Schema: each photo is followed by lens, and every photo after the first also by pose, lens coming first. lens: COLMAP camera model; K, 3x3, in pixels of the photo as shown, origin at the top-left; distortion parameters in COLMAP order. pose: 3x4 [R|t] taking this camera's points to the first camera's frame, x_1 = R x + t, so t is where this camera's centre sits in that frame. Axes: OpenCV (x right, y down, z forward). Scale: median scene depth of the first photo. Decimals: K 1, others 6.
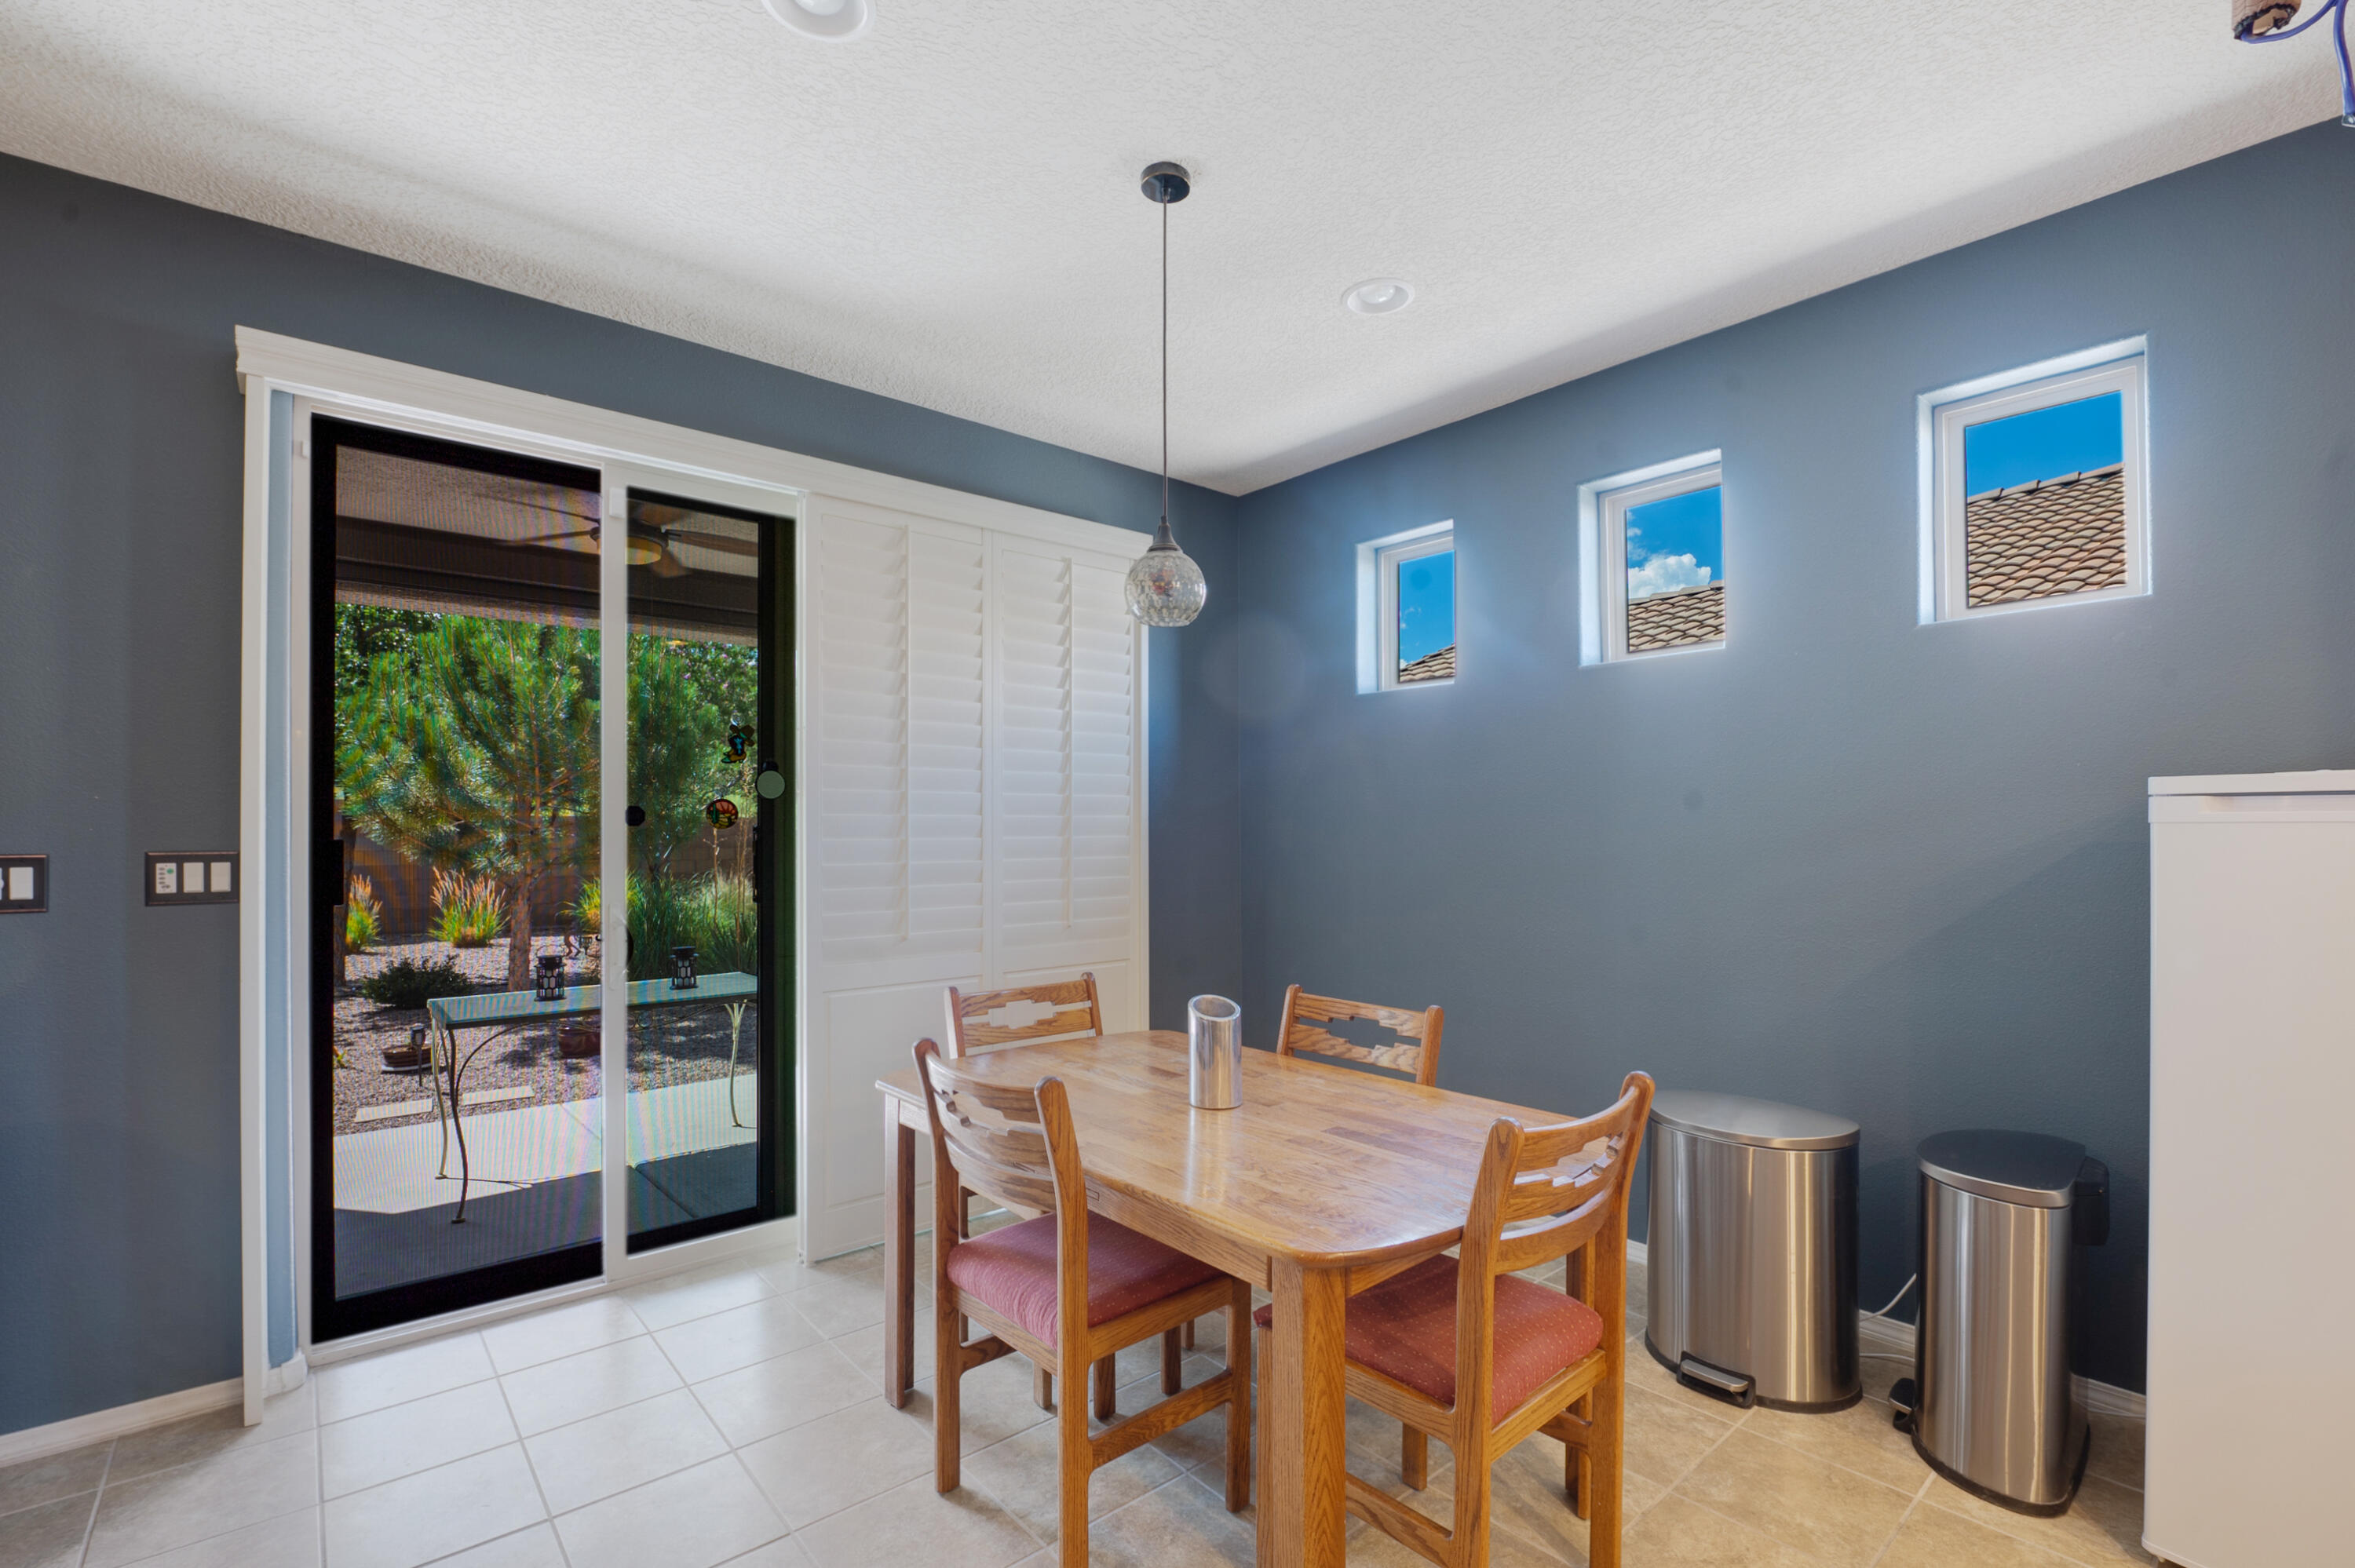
lens RADIAL K [[1065.5, 0, 1156.7], [0, 1065.5, 813.4], [0, 0, 1]] dist [-0.004708, 0.000543]
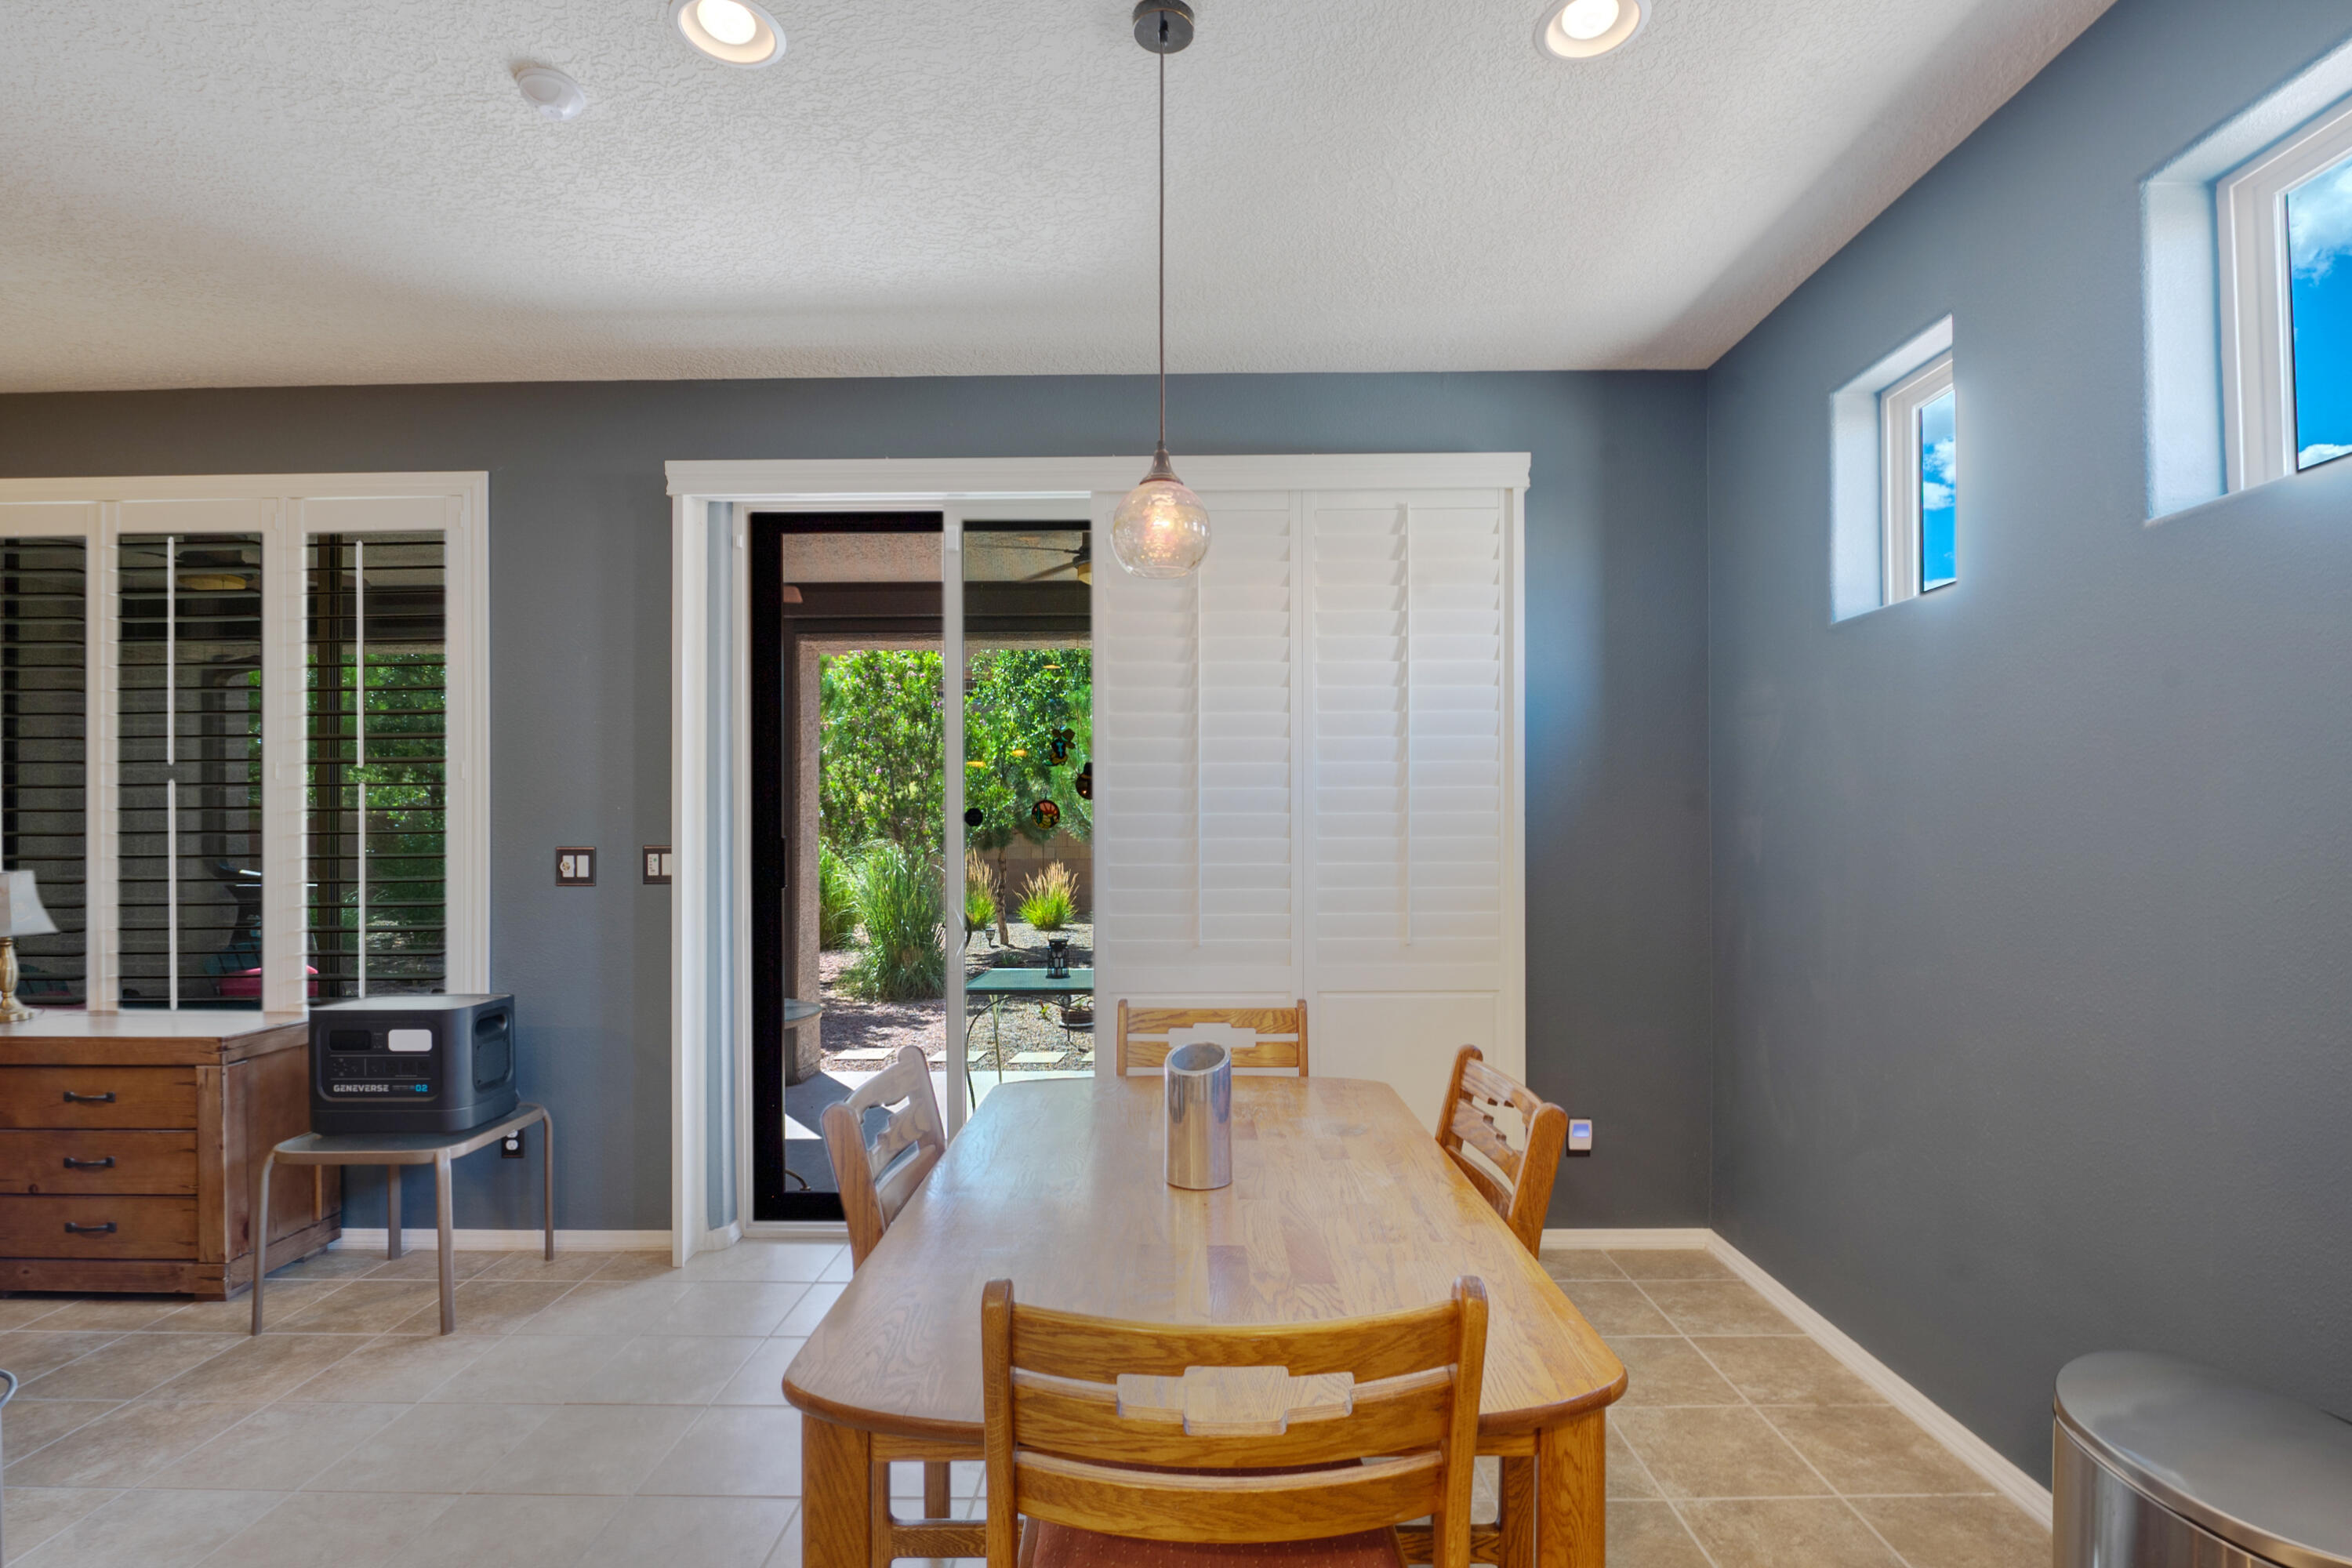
lens RADIAL K [[1064.3, 0, 1192.2], [0, 1064.3, 830.6], [0, 0, 1]] dist [-0.004708, 0.000543]
pose [[0.761285, -0.002037, -0.648414, 0.366033], [0.011088, 0.999890, 0.009878, 0.006945], [0.648322, -0.014709, 0.761224, 0.274204]]
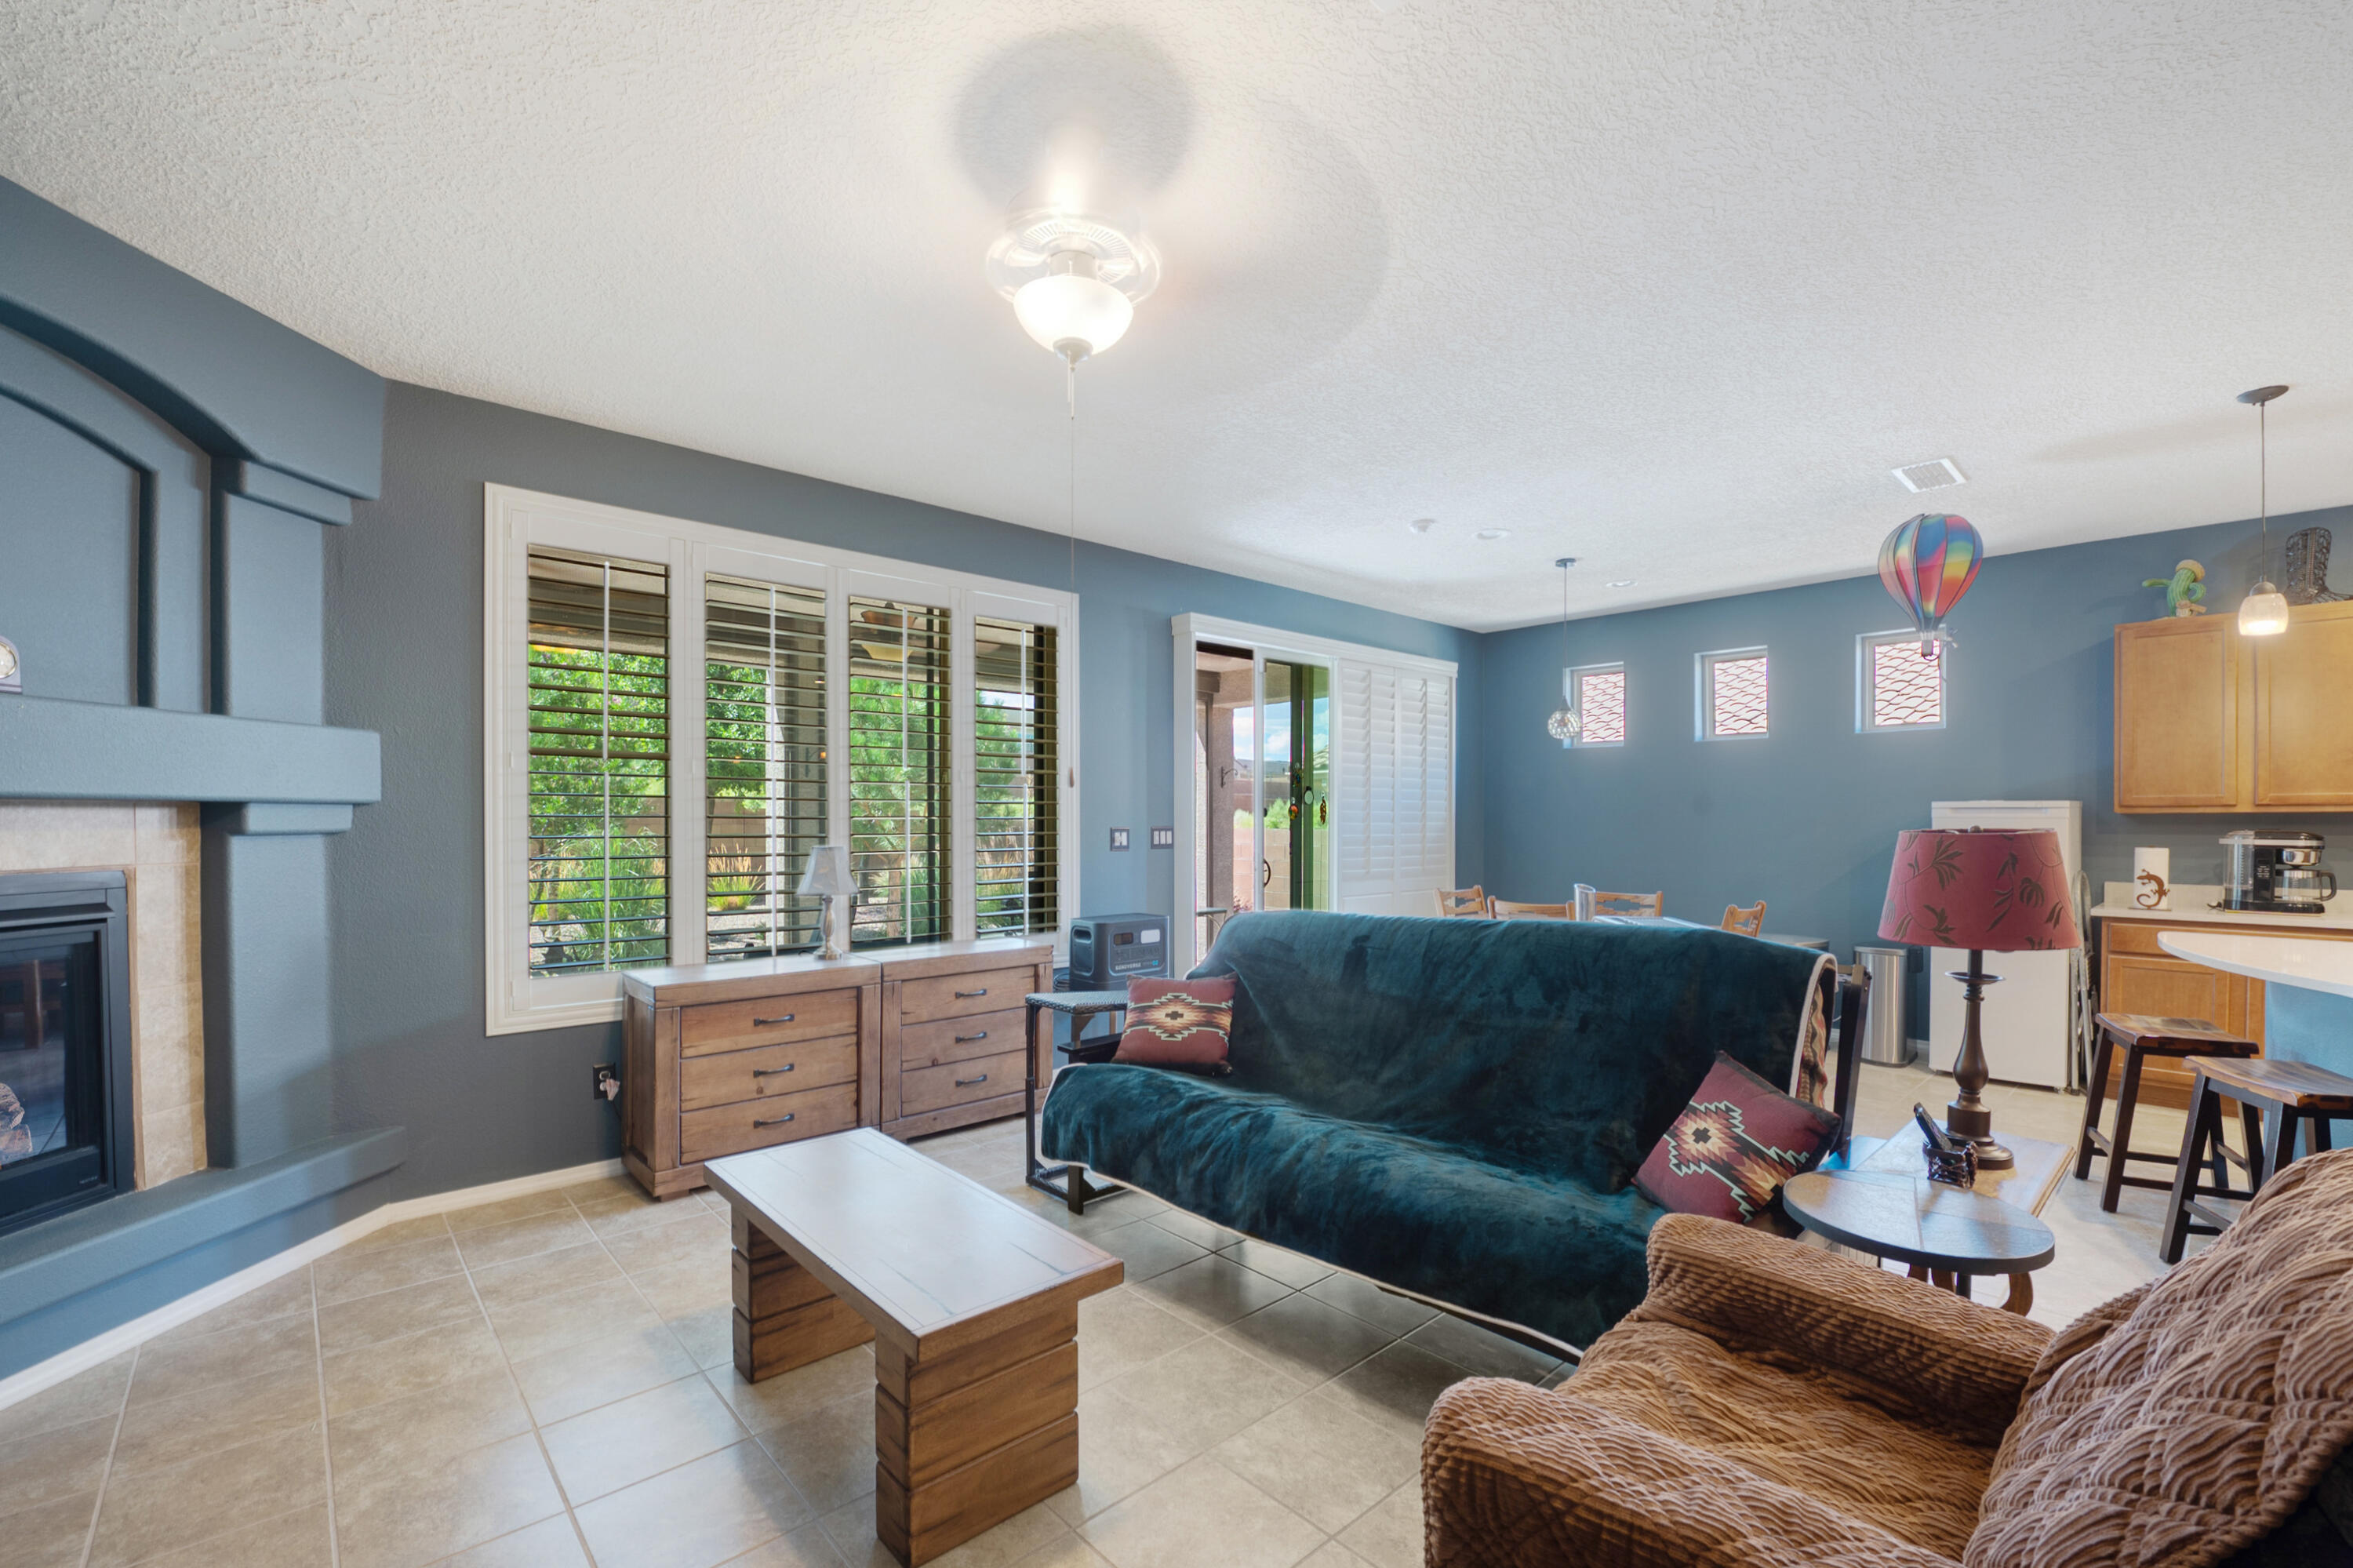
lens RADIAL K [[1009.6, 0, 1121.7], [0, 1009.6, 831.0], [0, 0, 1]] dist [-0.026374, -0.001286]
pose [[0.999801, 0.001242, 0.019924, -0.738319], [-0.001770, 0.999647, 0.026526, -0.010543], [-0.019884, -0.026556, 0.999450, -0.911359]]
